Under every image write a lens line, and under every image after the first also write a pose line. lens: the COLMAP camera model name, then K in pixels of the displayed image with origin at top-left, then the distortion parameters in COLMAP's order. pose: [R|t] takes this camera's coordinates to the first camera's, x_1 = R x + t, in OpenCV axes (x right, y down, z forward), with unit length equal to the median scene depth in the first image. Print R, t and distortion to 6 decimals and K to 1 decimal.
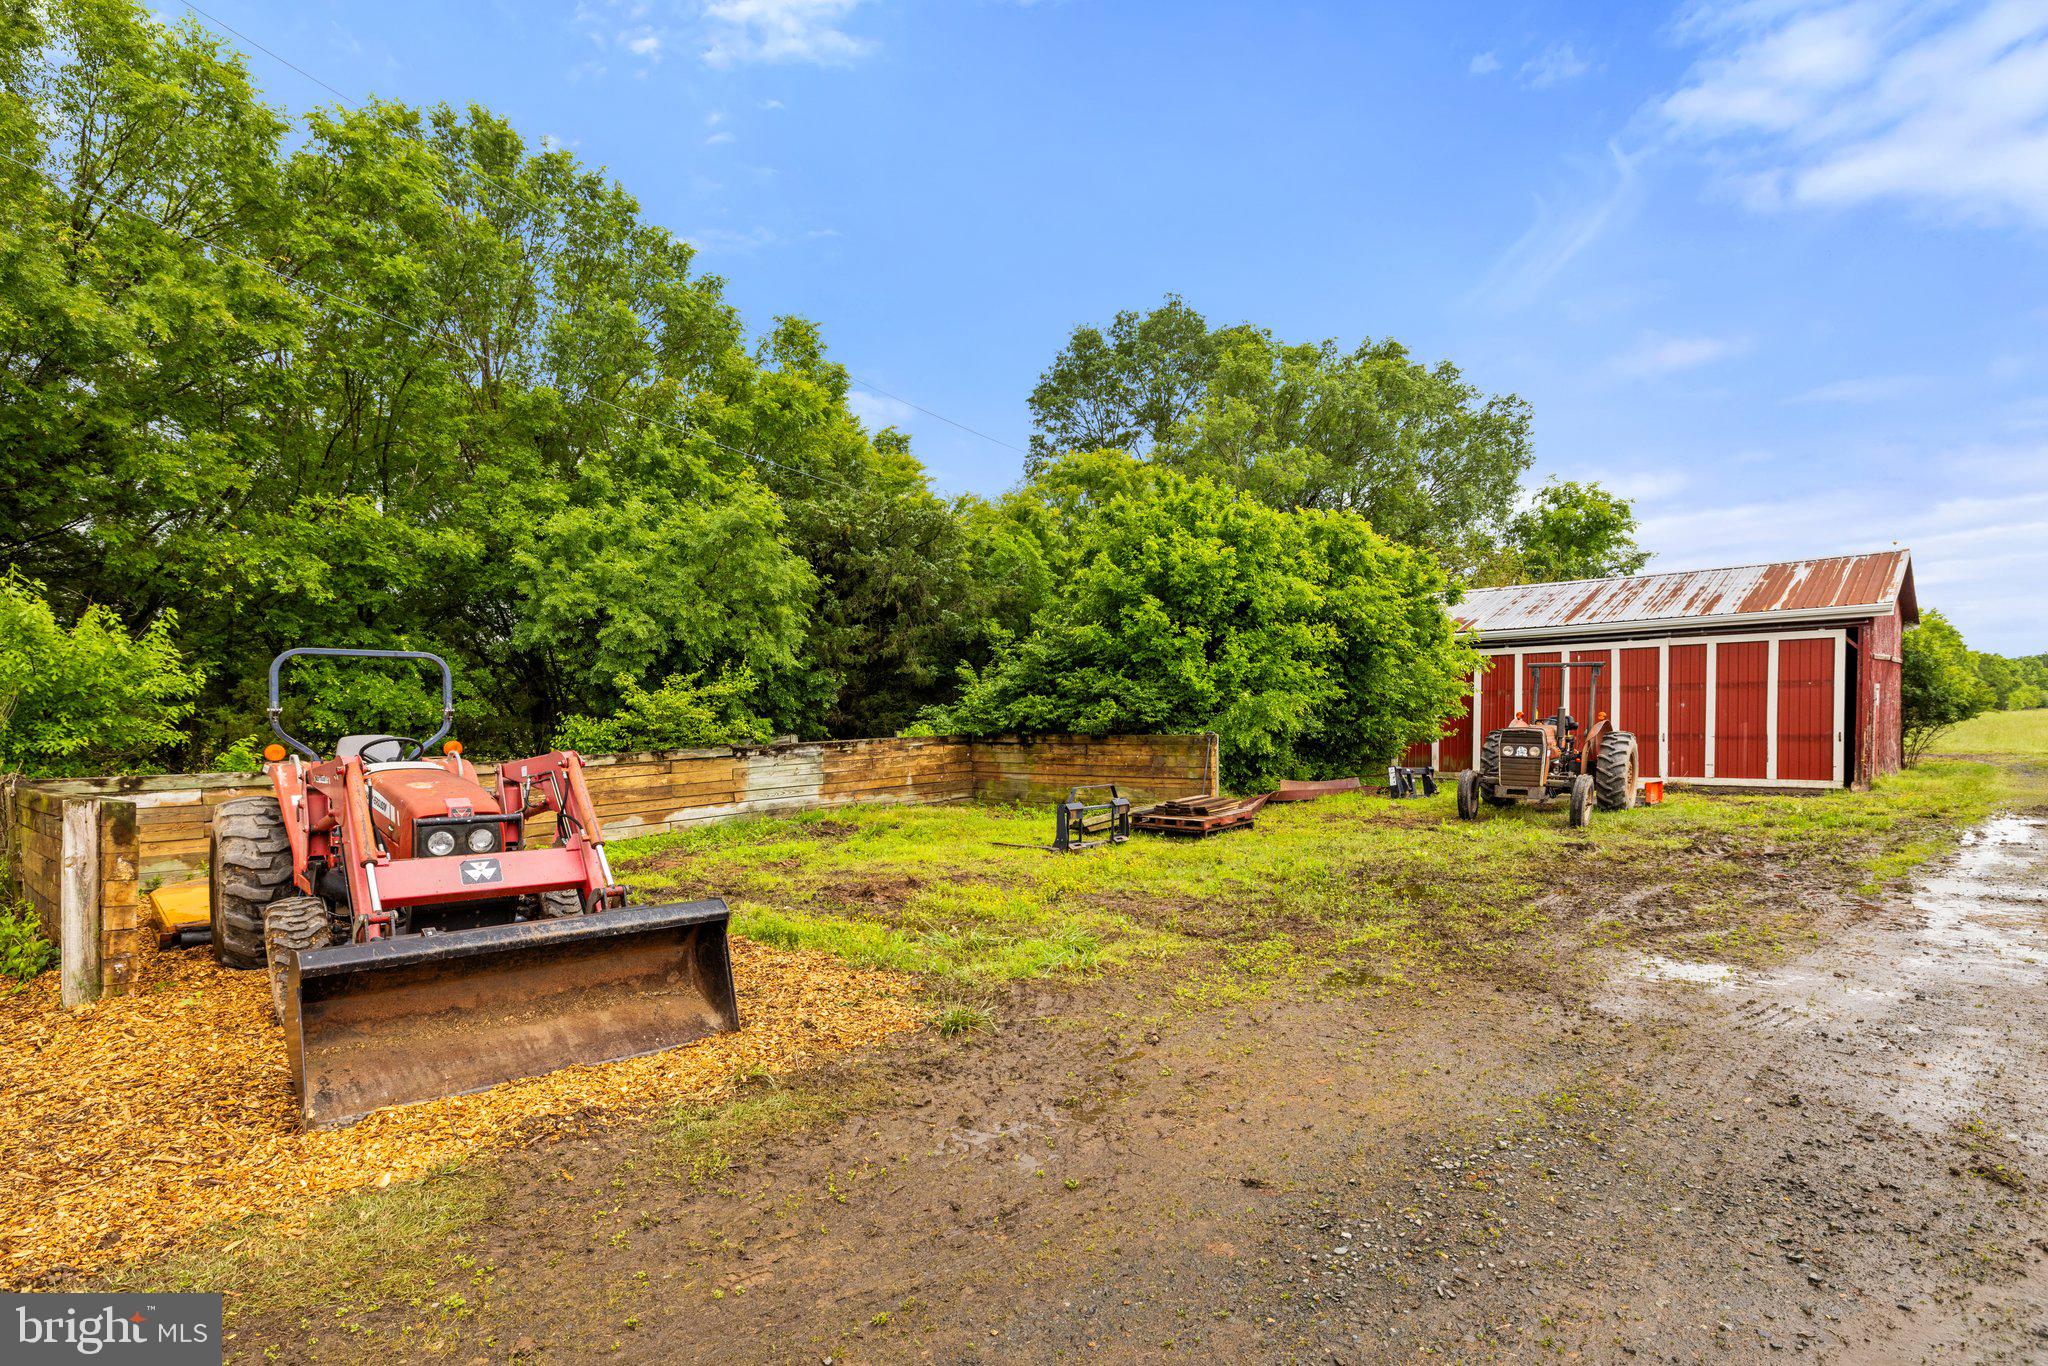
lens RADIAL K [[1076.3, 0, 1026.8], [0, 1076.3, 695.2], [0, 0, 1]] dist [0.000994, 0.000026]
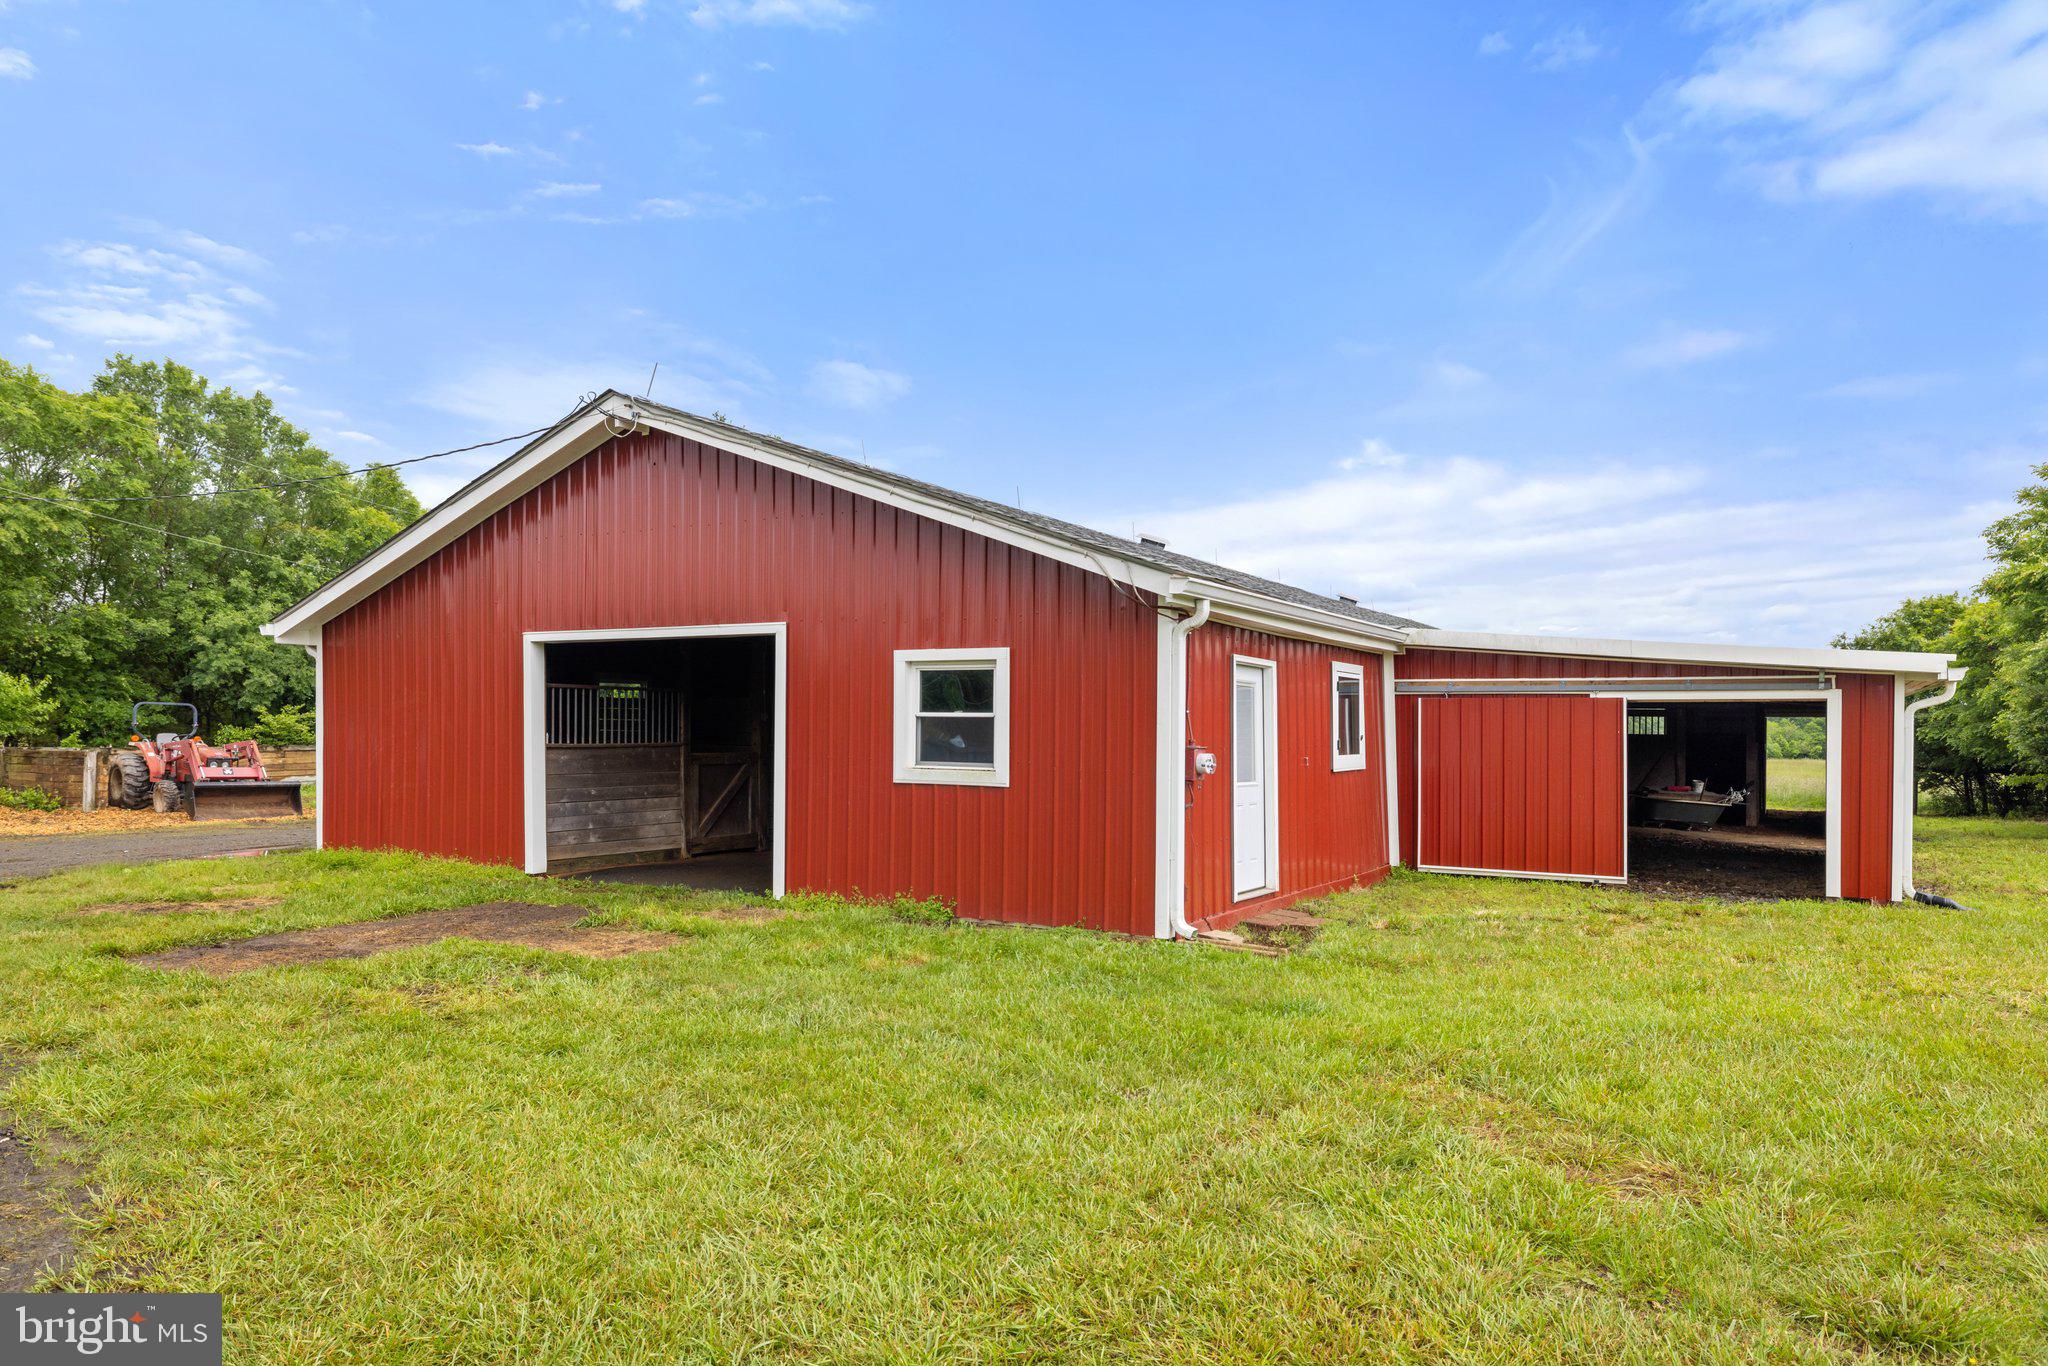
lens RADIAL K [[1314.7, 0, 1023.6], [0, 1314.7, 733.0], [0, 0, 1]] dist [0.000592, 0.003006]
pose [[0.981132, 0.031546, 0.190747, 0.494315], [-0.034744, 0.999306, 0.013445, -0.046652], [-0.190190, -0.019818, 0.981547, -1.493697]]
